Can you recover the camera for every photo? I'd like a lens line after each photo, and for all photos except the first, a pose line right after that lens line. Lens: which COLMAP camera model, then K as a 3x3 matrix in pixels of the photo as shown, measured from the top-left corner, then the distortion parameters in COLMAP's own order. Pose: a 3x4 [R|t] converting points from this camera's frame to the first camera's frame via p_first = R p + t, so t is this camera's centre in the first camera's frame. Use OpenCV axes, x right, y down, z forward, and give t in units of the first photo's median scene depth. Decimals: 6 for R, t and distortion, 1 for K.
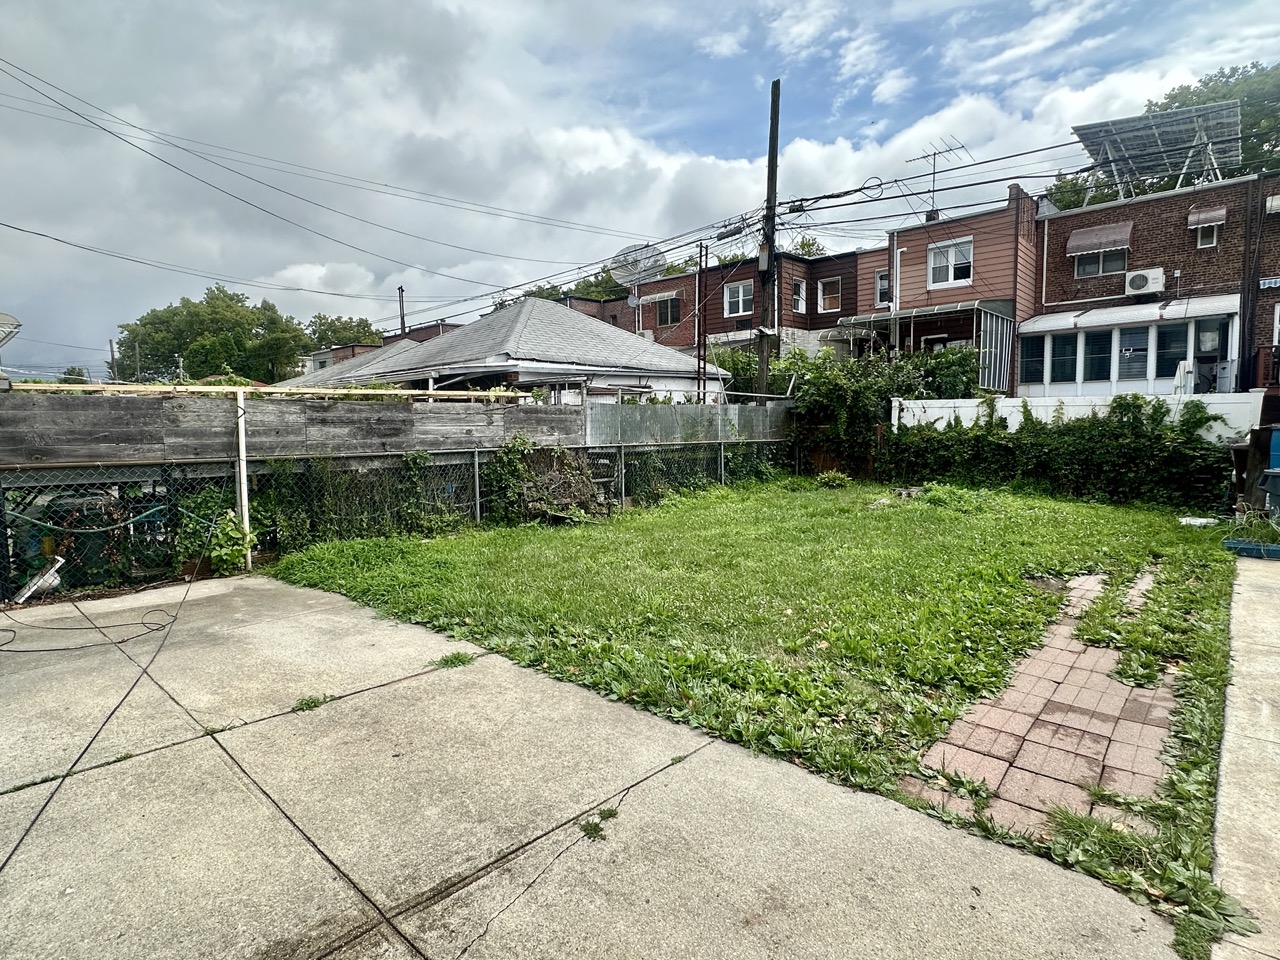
lens RADIAL K [[669.4, 0, 639.4], [0, 669.4, 478.8], [0, 0, 1]] dist [-0.001096, 0.000193]
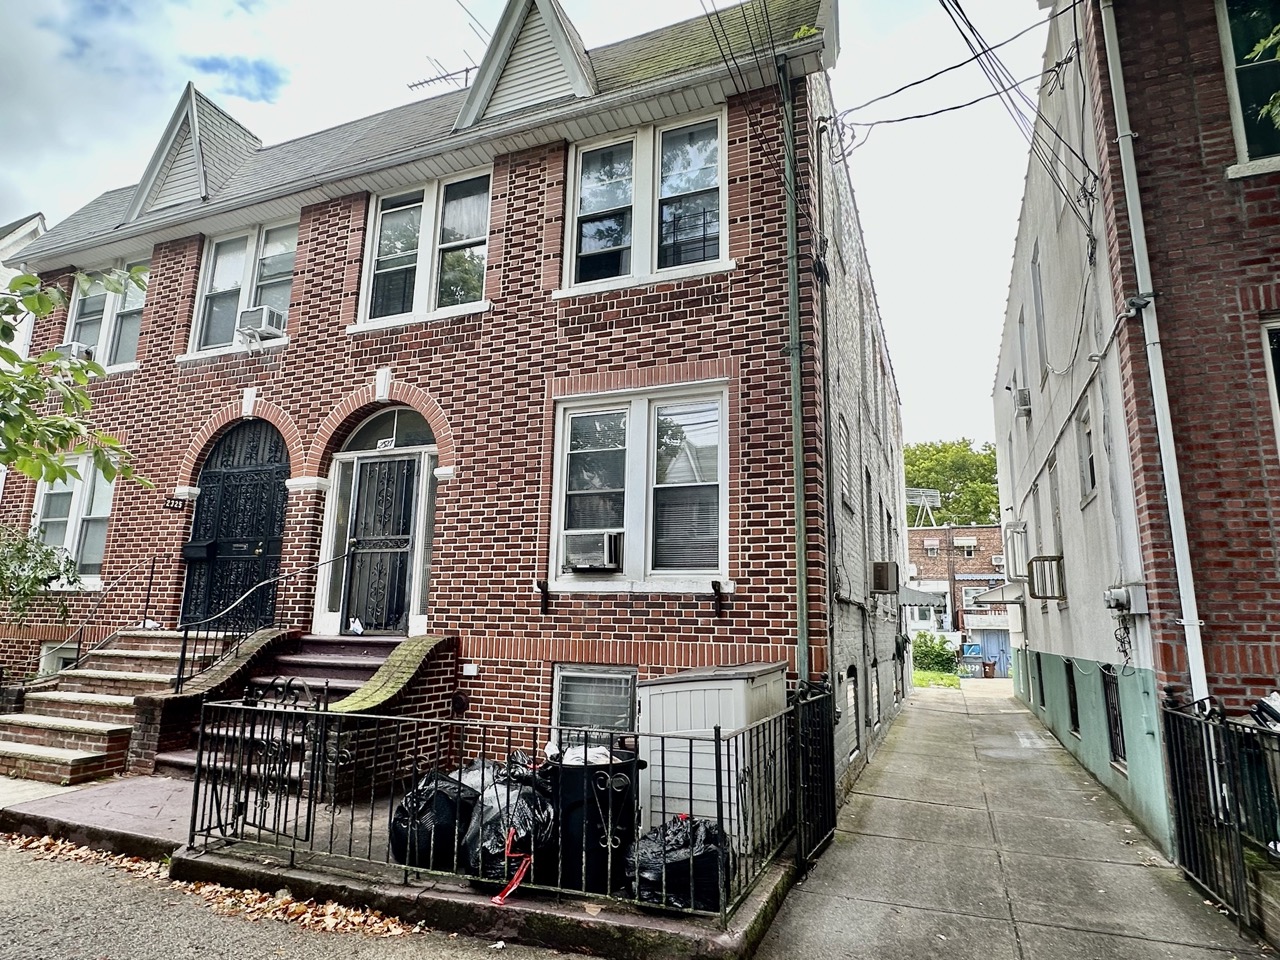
lens RADIAL K [[746.0, 0, 640.8], [0, 746.0, 478.7], [0, 0, 1]] dist [0.000495, 0.000037]
pose [[0.941115, 0.099069, 0.323246, -0.759643], [-0.005223, 0.960250, -0.279092, 0.071890], [-0.338047, 0.260969, 0.904223, -0.832593]]
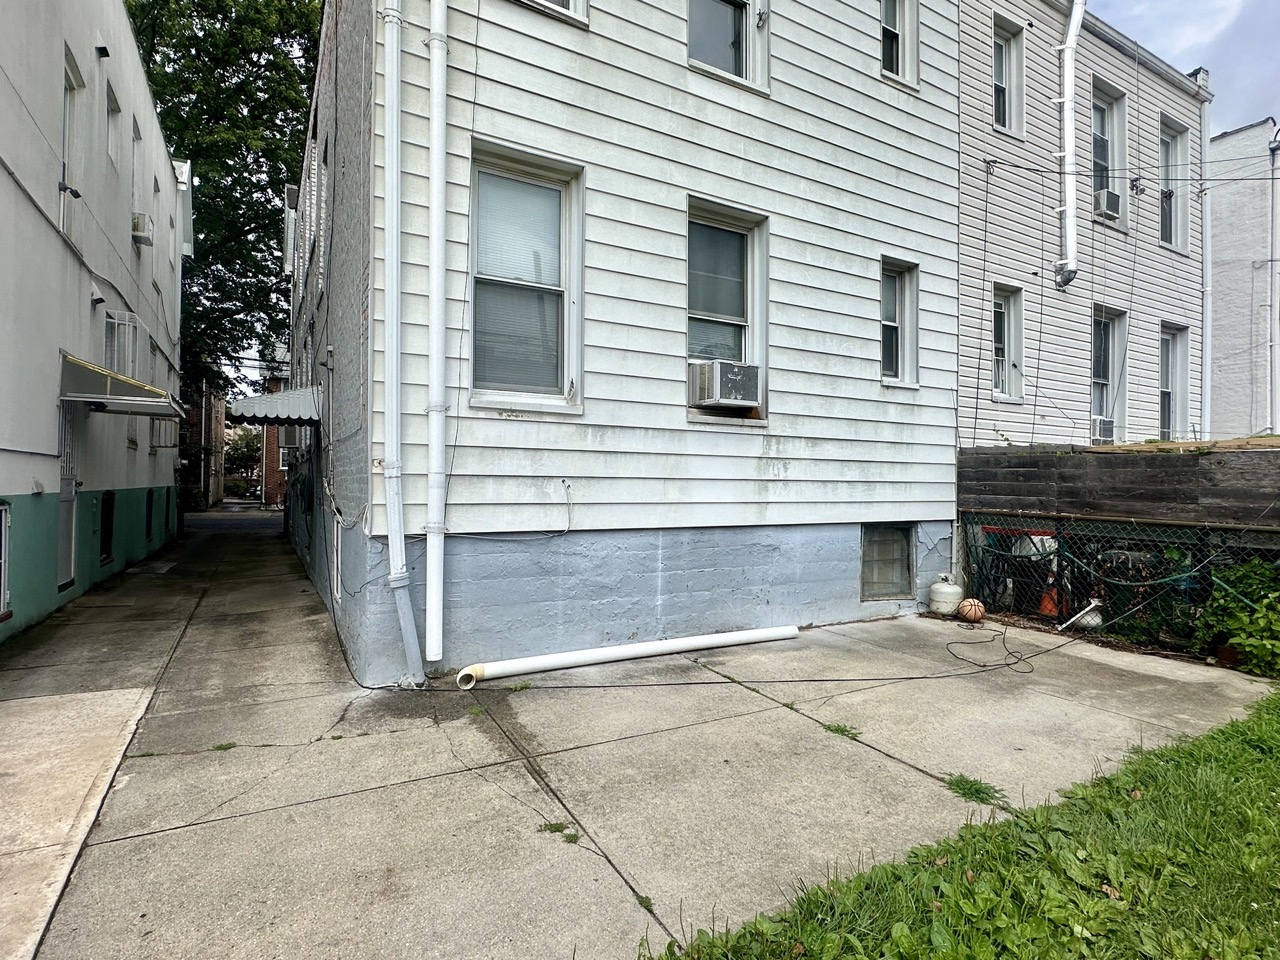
lens RADIAL K [[669.4, 0, 640.1], [0, 669.4, 475.1], [0, 0, 1]] dist [-0.001096, 0.000193]
pose [[-0.317108, 0.001789, -0.948388, 0.545147], [-0.085422, 0.995880, 0.030441, -0.076807], [0.944534, 0.090667, -0.315649, 0.797315]]
